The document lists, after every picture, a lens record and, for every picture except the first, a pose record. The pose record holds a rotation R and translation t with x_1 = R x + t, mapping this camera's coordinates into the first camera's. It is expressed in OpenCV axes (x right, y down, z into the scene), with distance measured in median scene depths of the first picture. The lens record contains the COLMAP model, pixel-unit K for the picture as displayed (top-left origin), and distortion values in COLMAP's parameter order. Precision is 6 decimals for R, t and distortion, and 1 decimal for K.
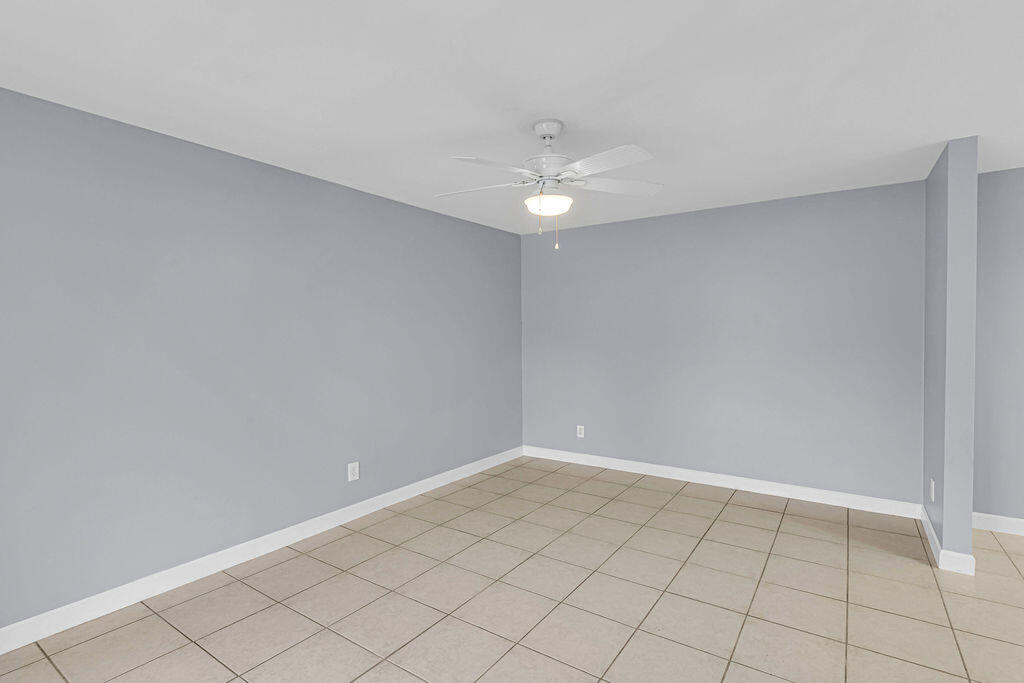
lens RADIAL K [[484.5, 0, 494.4], [0, 484.5, 332.0], [0, 0, 1]] dist [-0.008289, 0.002208]
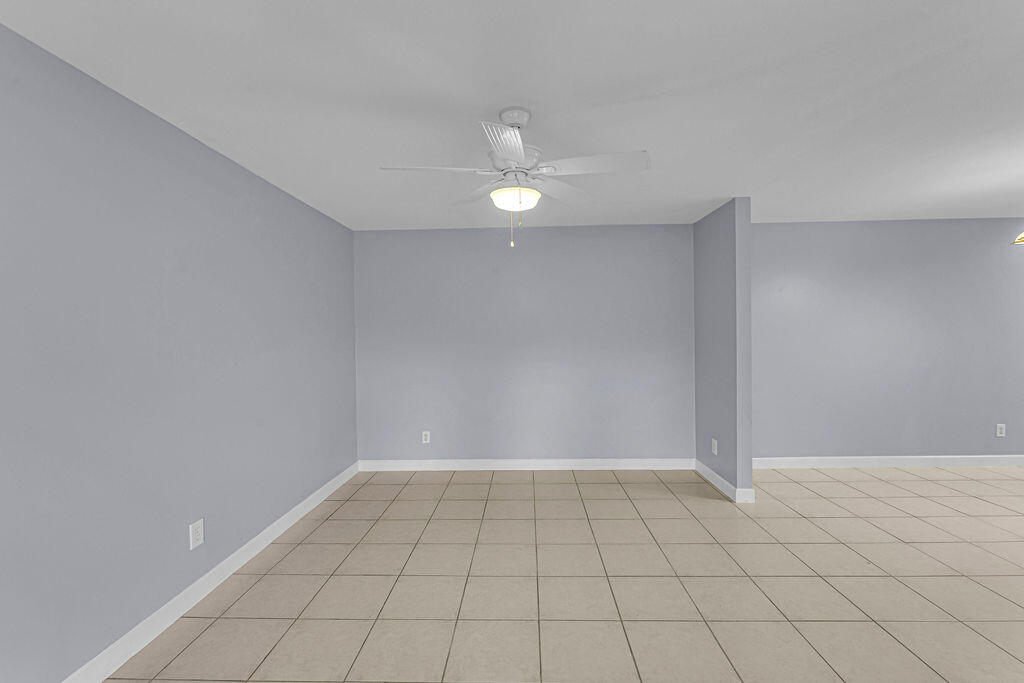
lens RADIAL K [[457.7, 0, 509.3], [0, 457.7, 331.4], [0, 0, 1]] dist [0.000657, -0.000433]
pose [[0.841183, -0.003345, 0.540741, -0.250338], [0.010165, 0.999902, -0.009627, 0.001974], [-0.540656, 0.013595, 0.841134, 0.172989]]
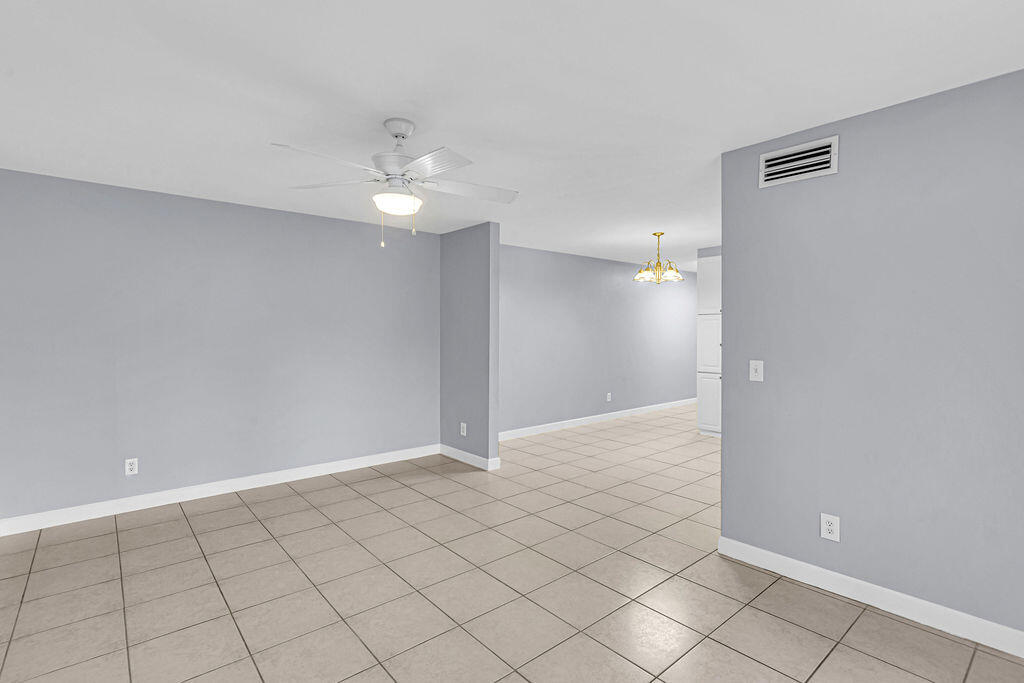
lens RADIAL K [[484.5, 0, 520.7], [0, 484.5, 348.3], [0, 0, 1]] dist [-0.008289, 0.002208]
pose [[0.254800, -0.032213, 0.966457, -0.517163], [-0.002777, 0.999416, 0.034044, -0.003713], [-0.966990, -0.011358, 0.254562, 0.332186]]
